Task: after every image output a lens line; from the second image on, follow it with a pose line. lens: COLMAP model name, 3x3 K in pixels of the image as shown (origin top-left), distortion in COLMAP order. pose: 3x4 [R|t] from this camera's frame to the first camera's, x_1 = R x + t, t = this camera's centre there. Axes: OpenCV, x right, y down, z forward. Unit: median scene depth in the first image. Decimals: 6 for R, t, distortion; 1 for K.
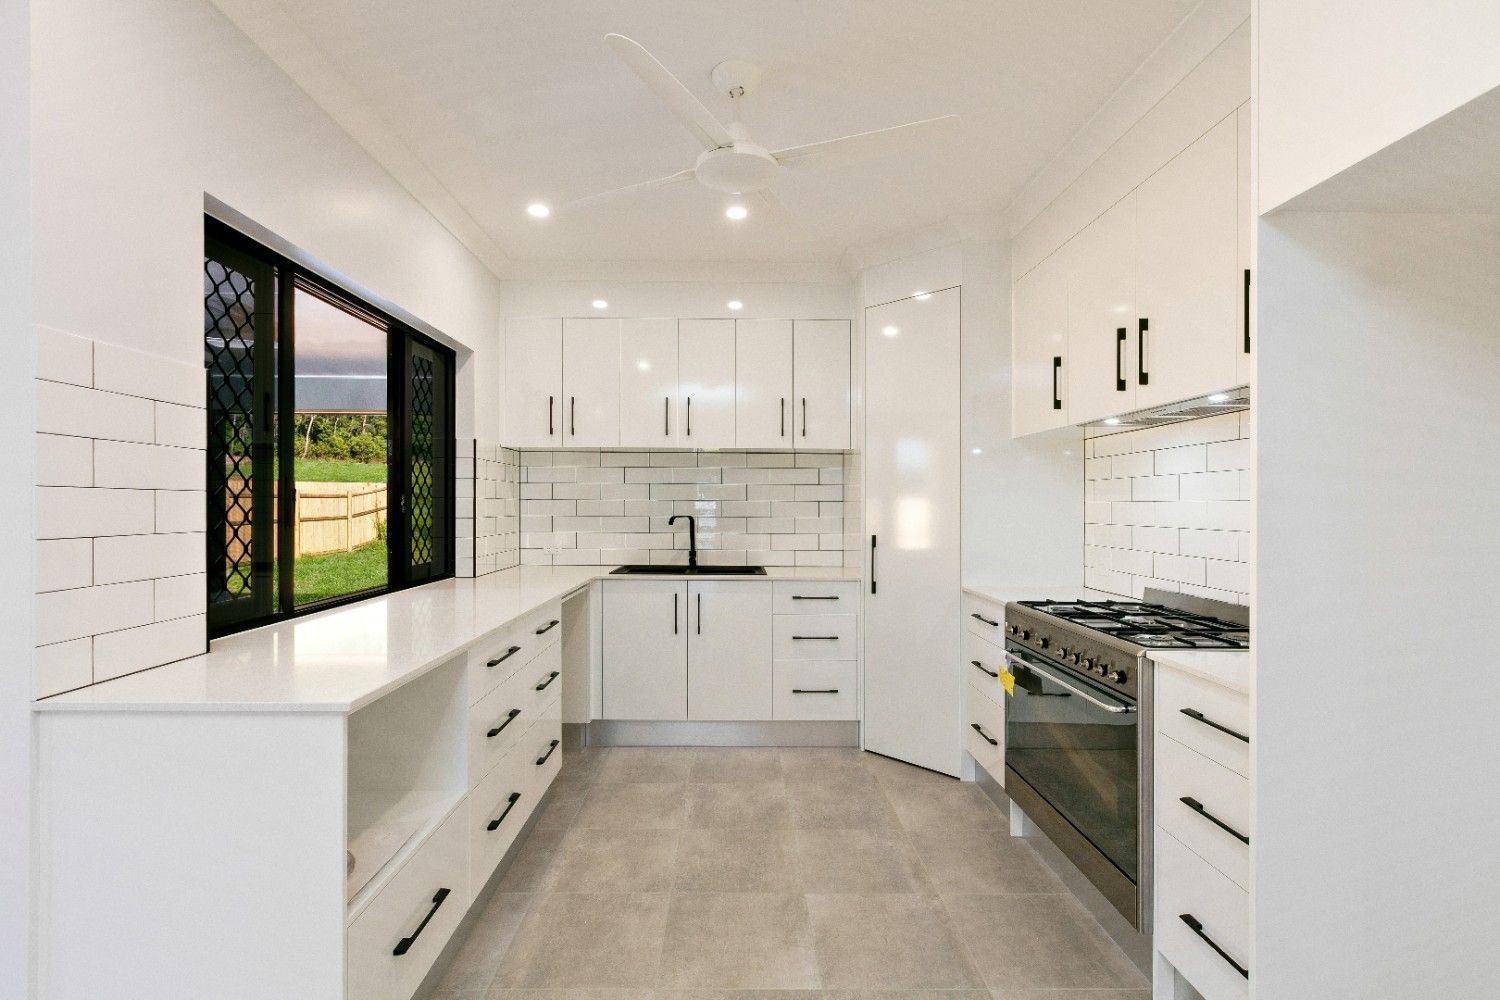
lens RADIAL K [[695.3, 0, 750.0], [0, 695.3, 500.0], [0, 0, 1]] dist [0.000412, 0.000098]
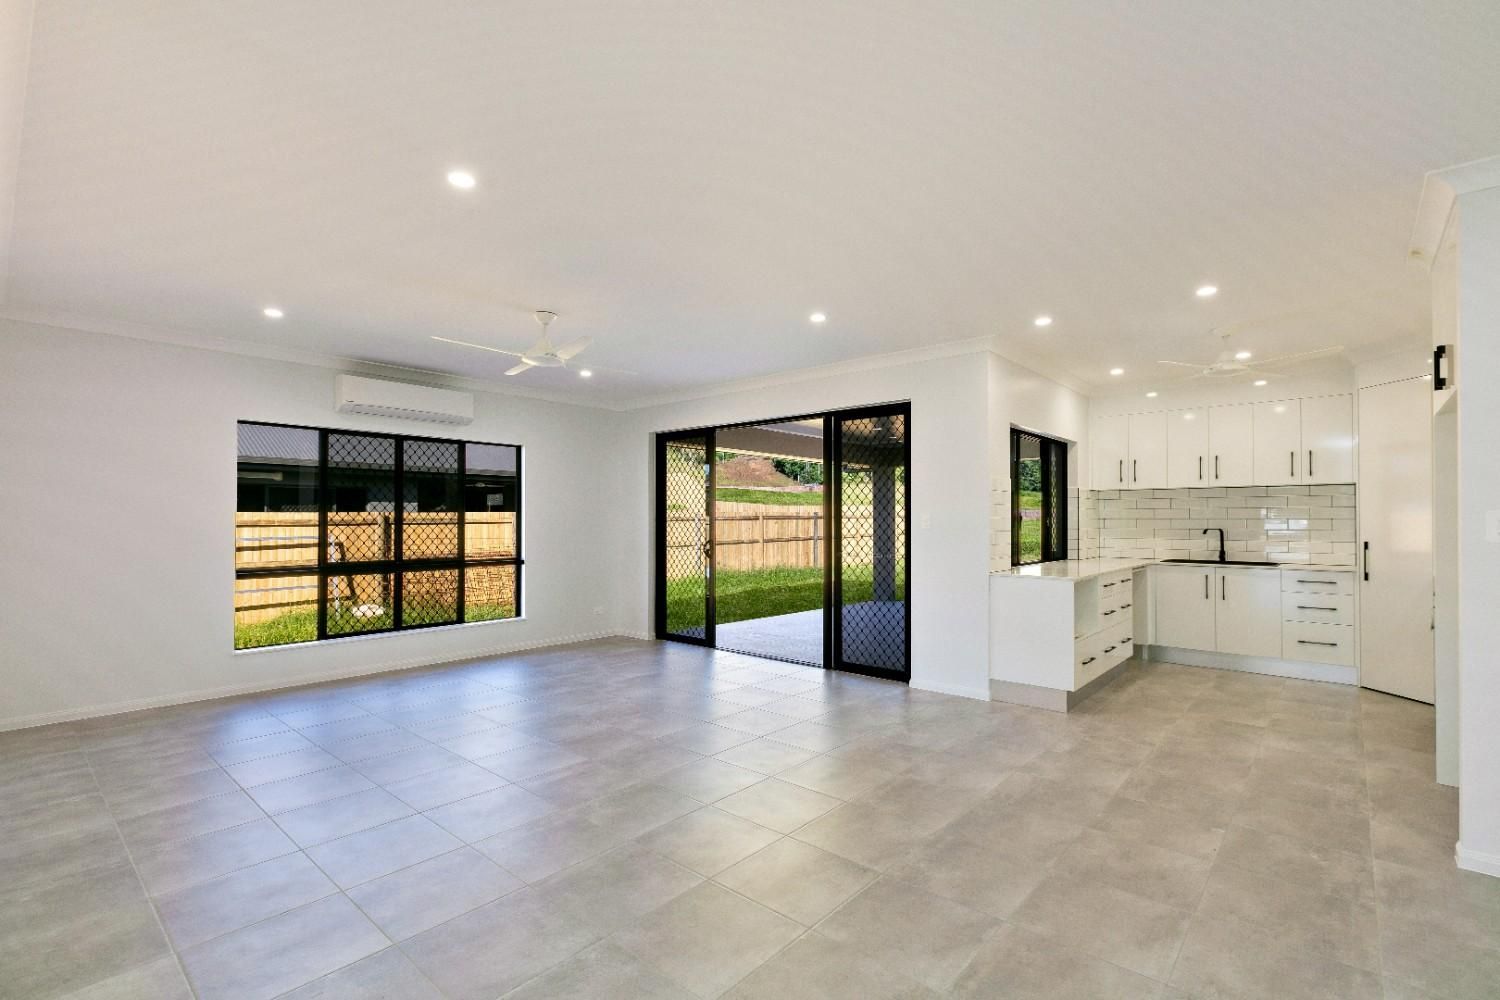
lens RADIAL K [[669.3, 0, 737.9], [0, 669.3, 521.5], [0, 0, 1]] dist [0.000784, -0.000198]
pose [[0.726106, -0.005149, -0.687563, 0.184132], [0.007482, 0.999972, 0.000414, -0.002720], [0.687542, -0.005445, 0.726124, -0.949527]]
